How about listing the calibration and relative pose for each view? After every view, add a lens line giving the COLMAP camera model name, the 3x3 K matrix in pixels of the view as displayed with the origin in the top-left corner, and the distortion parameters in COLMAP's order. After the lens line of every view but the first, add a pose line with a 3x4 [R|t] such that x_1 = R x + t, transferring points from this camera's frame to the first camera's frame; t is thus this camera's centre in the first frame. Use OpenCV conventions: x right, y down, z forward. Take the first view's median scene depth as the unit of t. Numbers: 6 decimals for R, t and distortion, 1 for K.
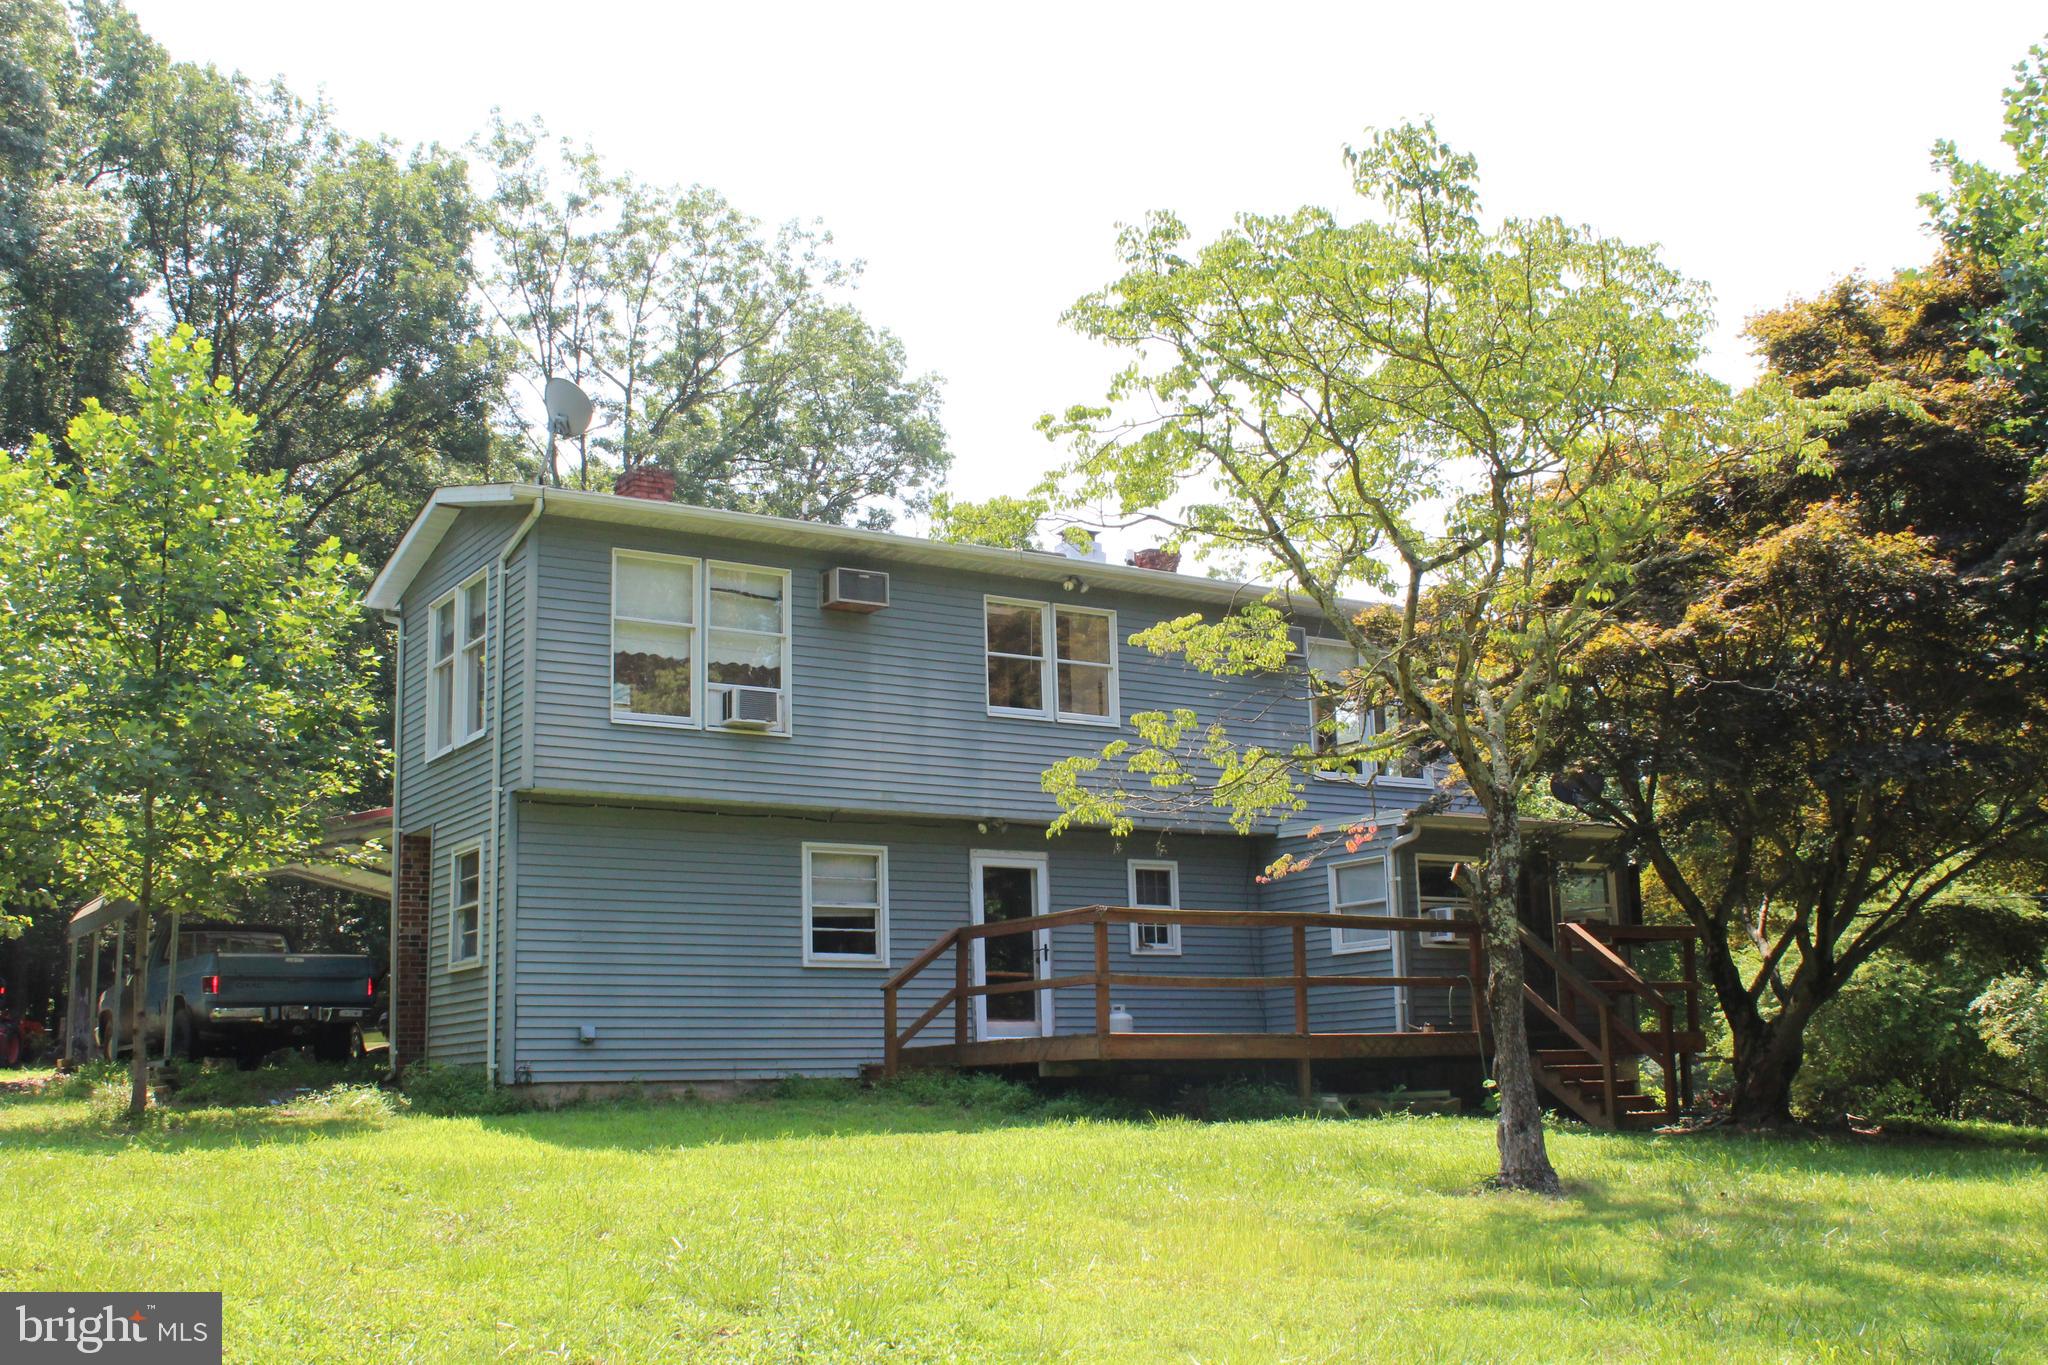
lens RADIAL K [[2151.0, 0, 1025.0], [0, 2151.0, 690.2], [0, 0, 1]] dist [-0.087047, 0.000000]
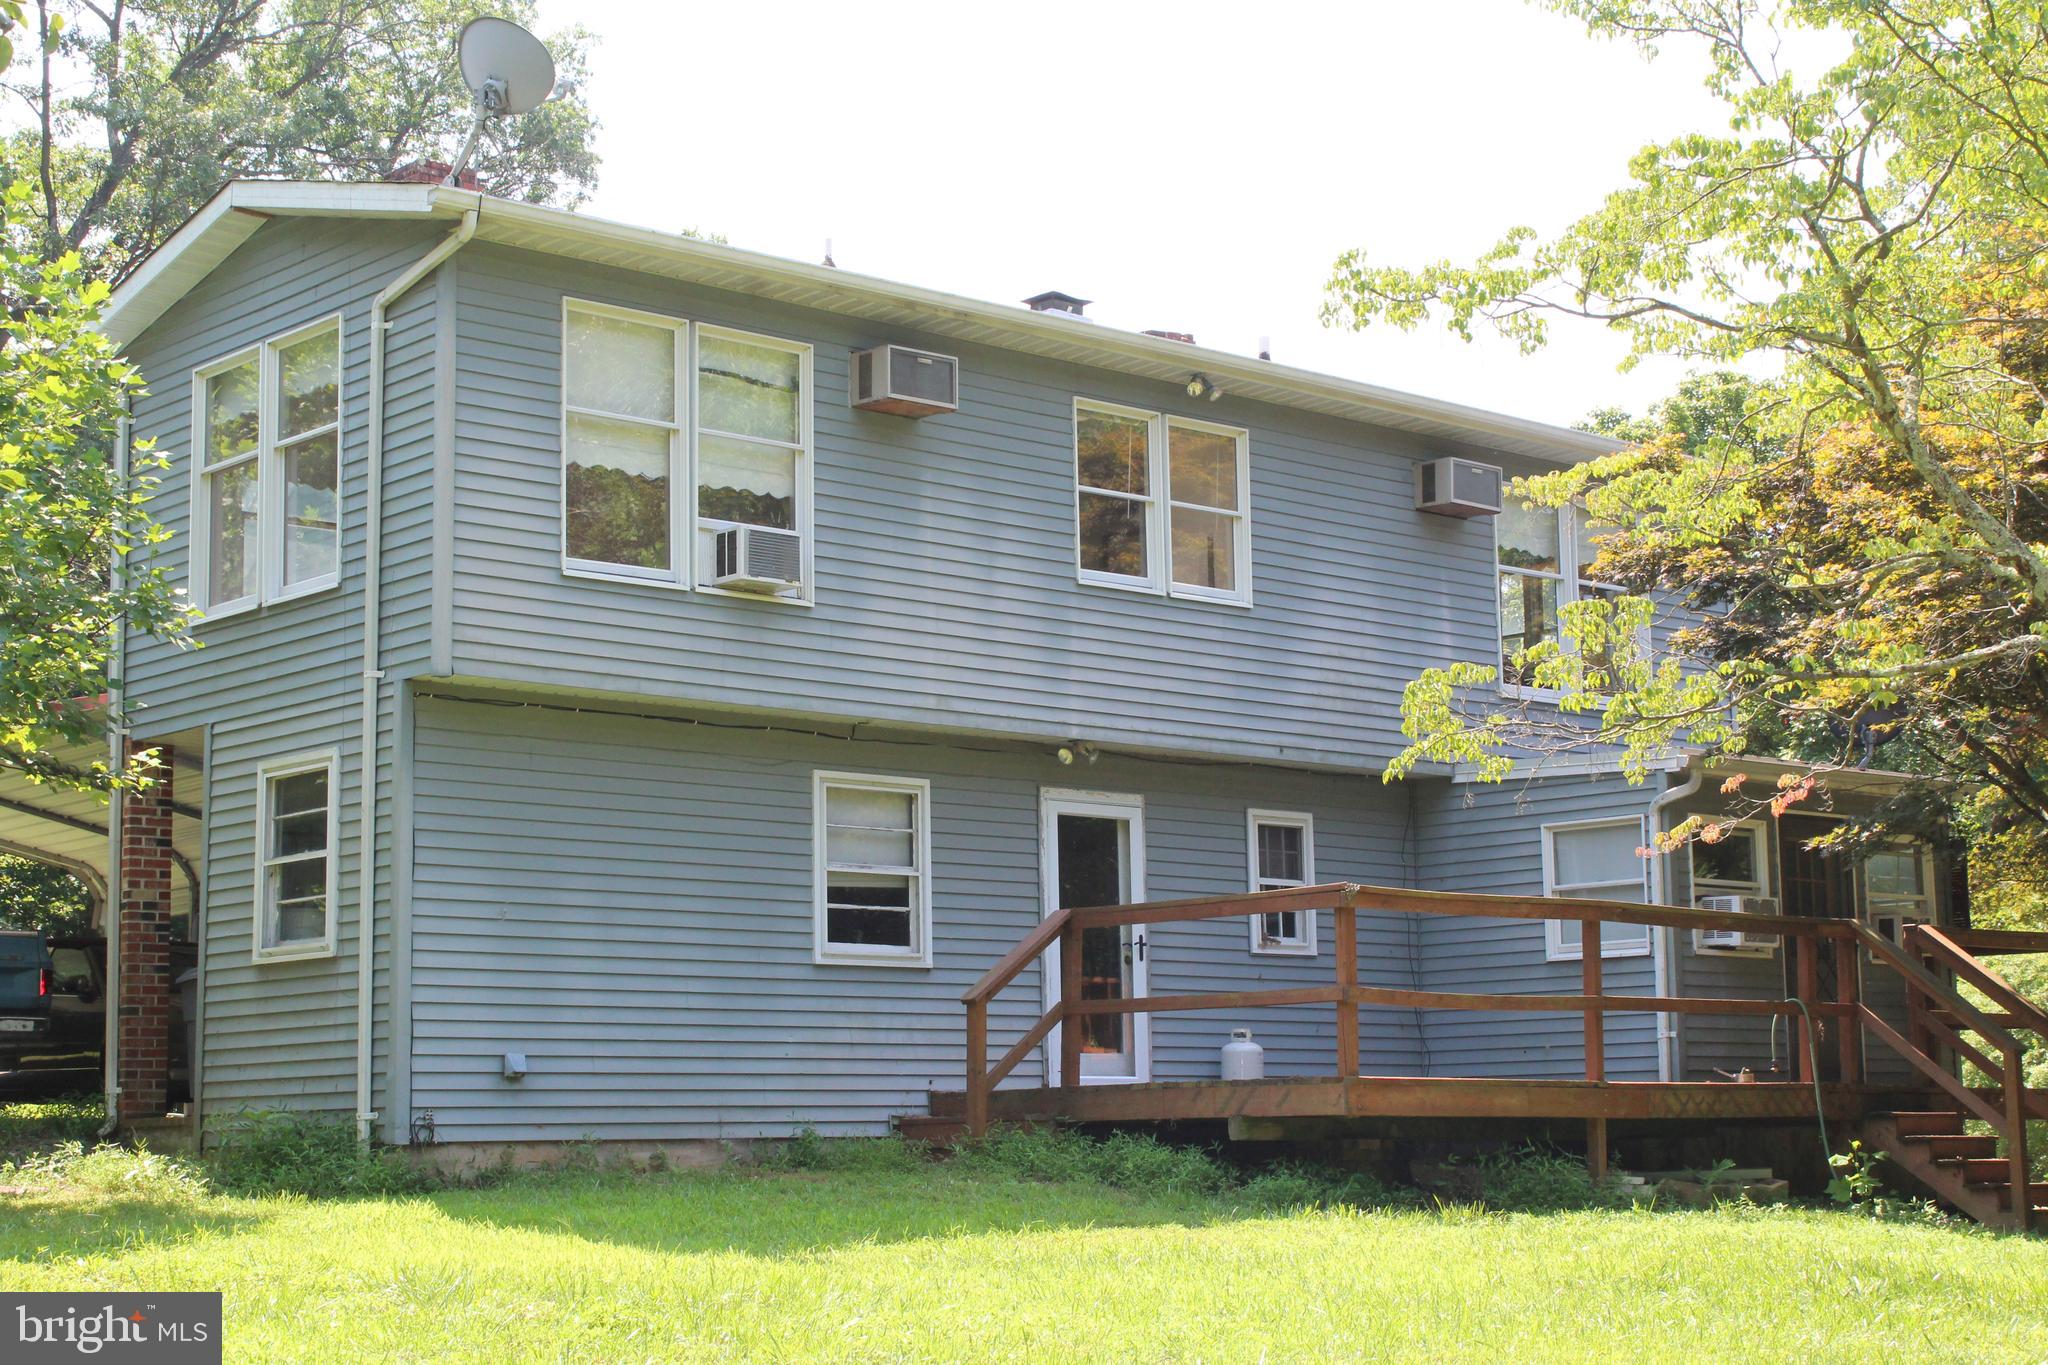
lens RADIAL K [[3284.7, 0, 1032.1], [0, 3284.7, 667.5], [0, 0, 1]] dist [0.002331, 0.000000]
pose [[0.987329, 0.034559, 0.154878, -0.193806], [-0.040911, 0.998439, 0.038018, 0.000024], [-0.153323, -0.043873, 0.987202, 0.020925]]
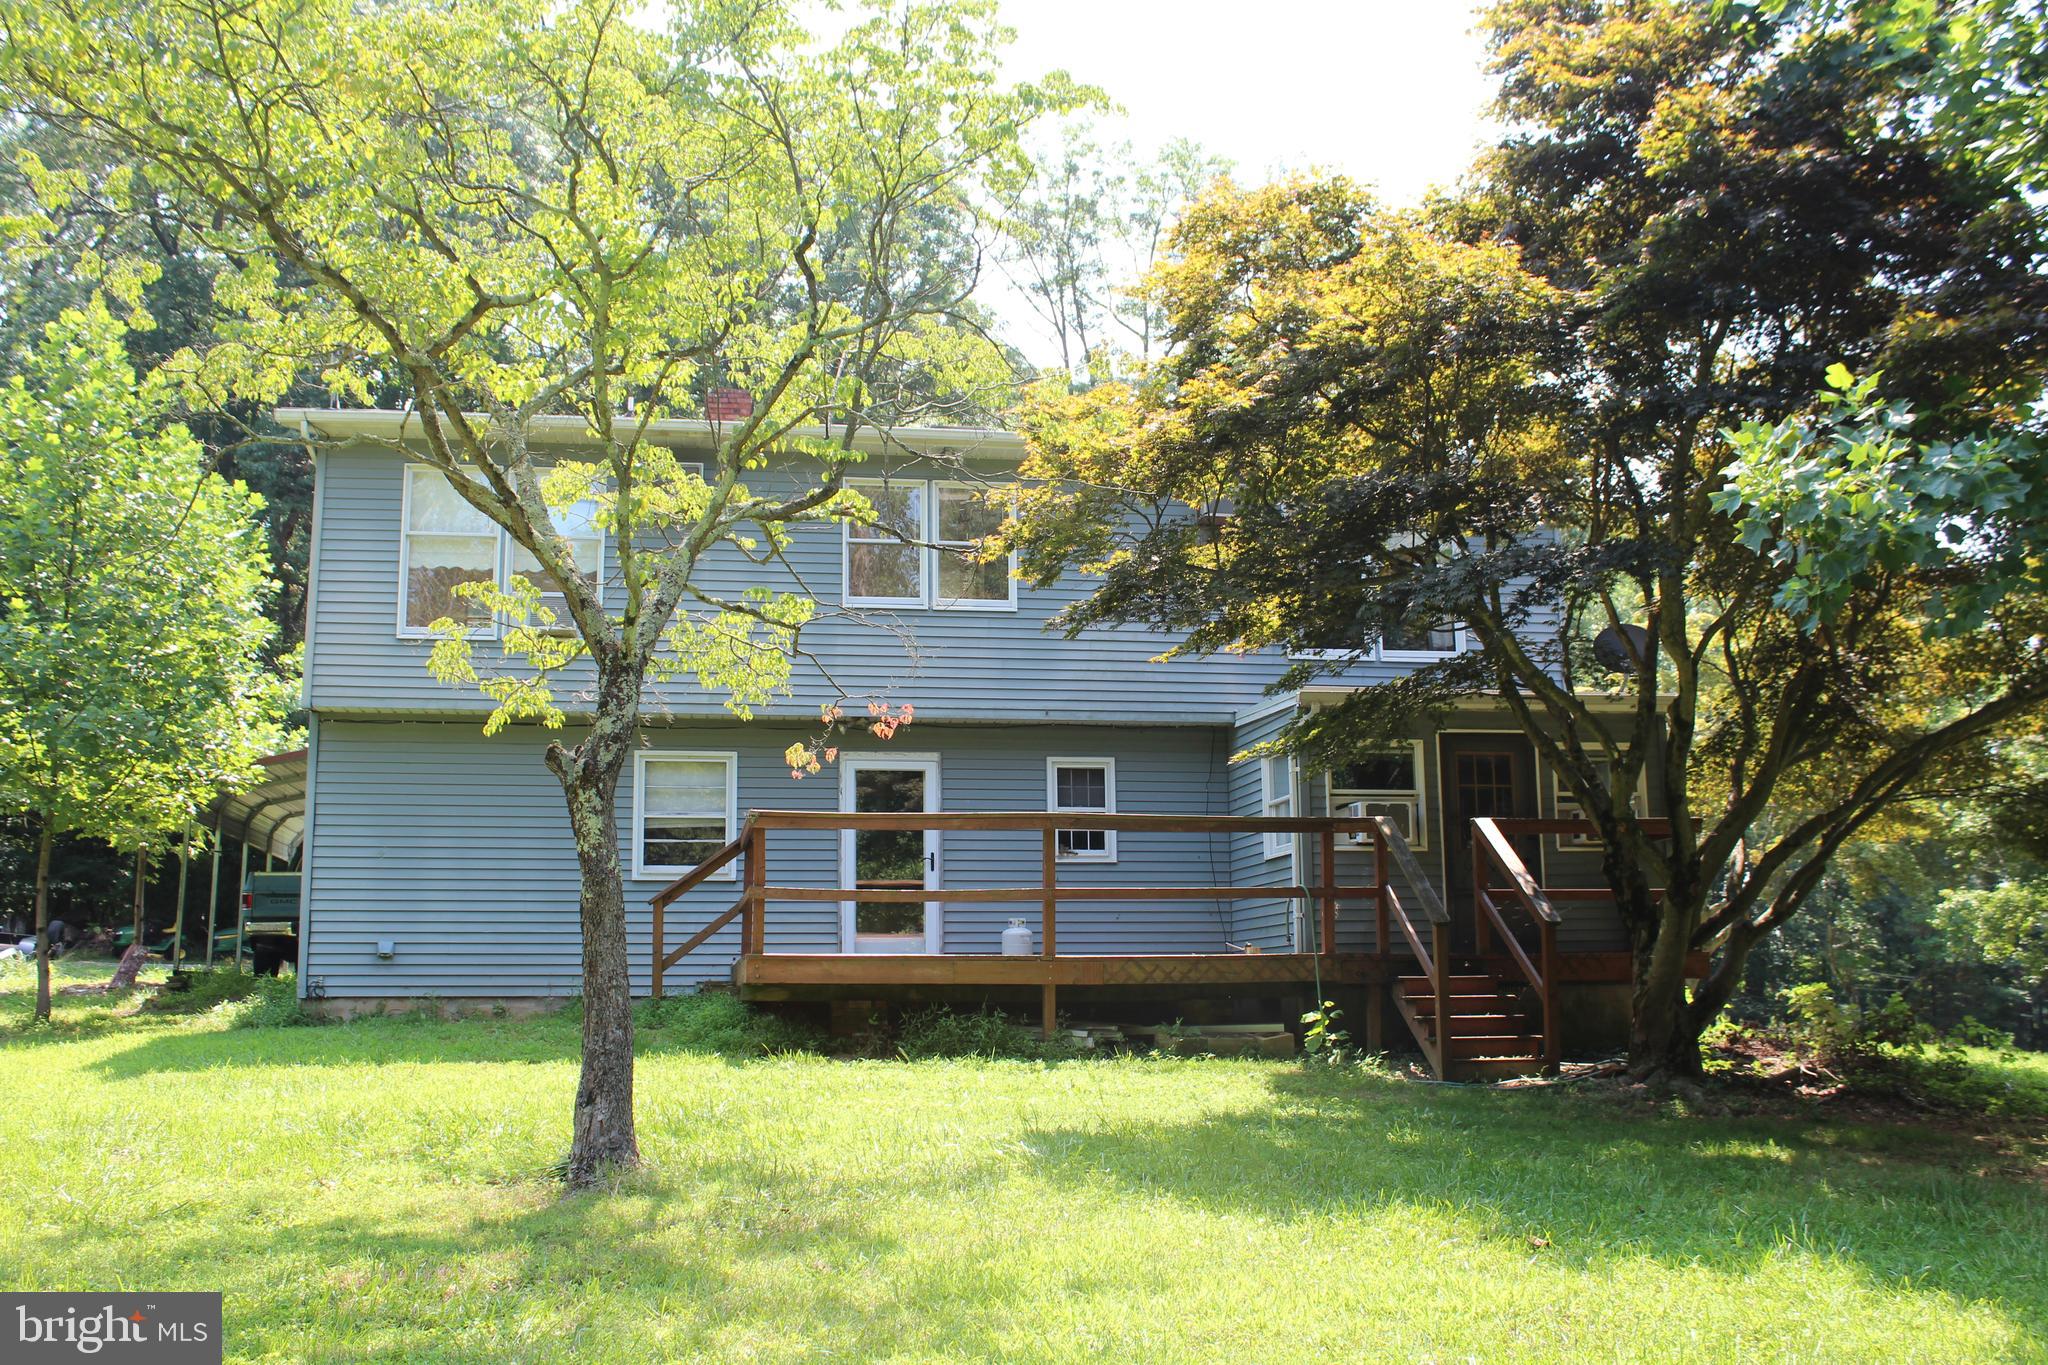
lens RADIAL K [[1917.9, 0, 1013.4], [0, 1917.9, 684.8], [0, 0, 1]] dist [-0.086256, 0.000000]
pose [[0.913060, -0.051193, -0.404599, 0.401022], [0.062585, 0.997927, 0.014972, 0.039385], [0.402993, -0.038993, 0.914372, 0.289342]]
